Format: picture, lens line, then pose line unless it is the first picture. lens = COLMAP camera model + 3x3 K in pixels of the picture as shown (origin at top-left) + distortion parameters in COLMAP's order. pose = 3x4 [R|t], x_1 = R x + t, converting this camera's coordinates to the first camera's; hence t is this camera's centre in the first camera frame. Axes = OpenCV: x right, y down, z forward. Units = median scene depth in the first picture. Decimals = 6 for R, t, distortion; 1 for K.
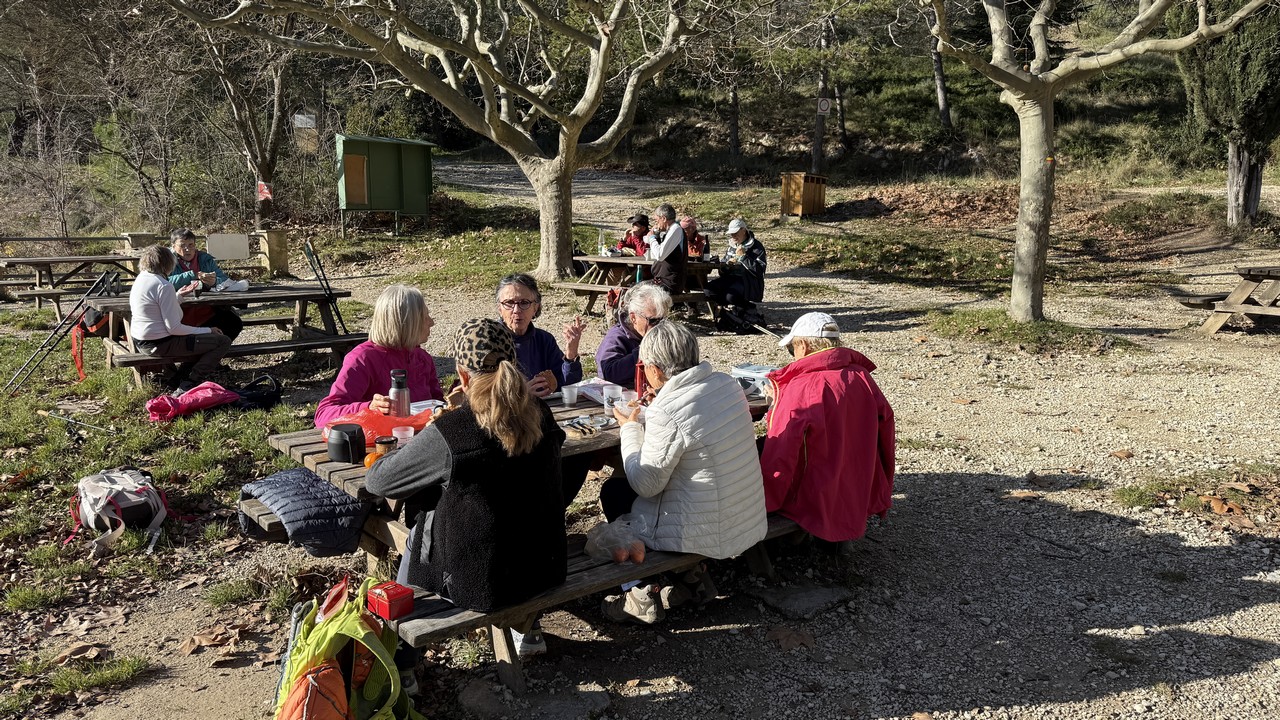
lens RADIAL K [[878.1, 0, 632.4], [0, 878.1, 374.6], [0, 0, 1]] dist [0.059109, -0.084878]
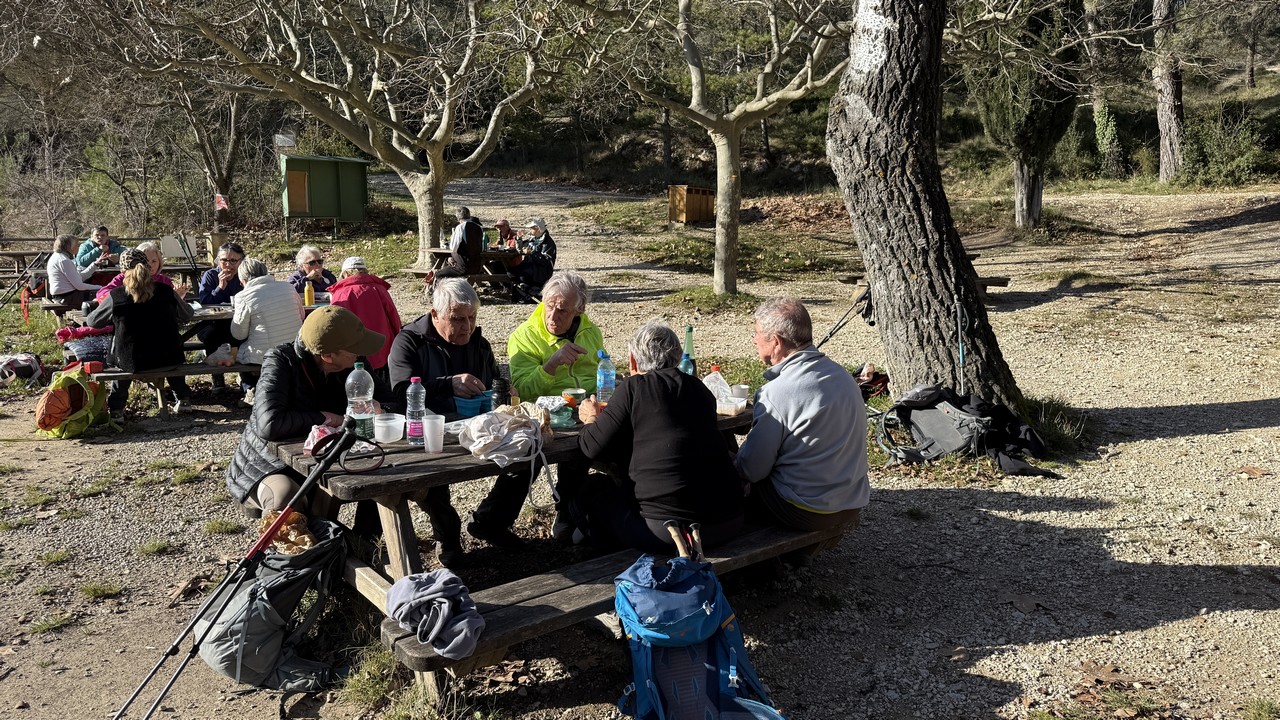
lens RADIAL K [[884.2, 0, 640.0], [0, 884.2, 360.0], [0, 0, 1]] dist [0.094719, -0.162650]
pose [[0.999865, -0.001077, -0.016389, 0.155480], [0.000573, 0.999527, -0.030756, 0.039376], [0.016415, 0.030742, 0.999393, -0.172132]]
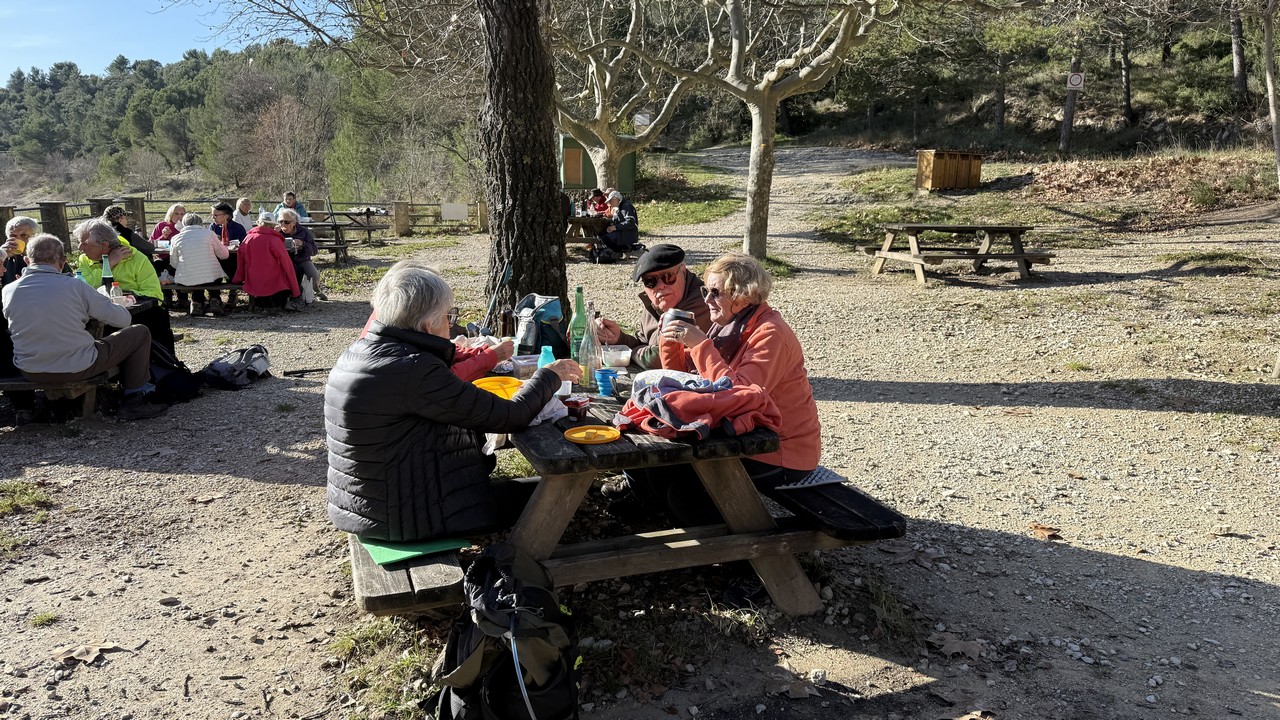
lens RADIAL K [[889.2, 0, 640.0], [0, 889.2, 360.0], [0, 0, 1]] dist [0.026754, -0.035797]
pose [[0.861283, 0.099348, -0.498318, 0.468156], [-0.097078, 0.994808, 0.030543, 0.033316], [0.498765, 0.022070, 0.866456, -0.142414]]
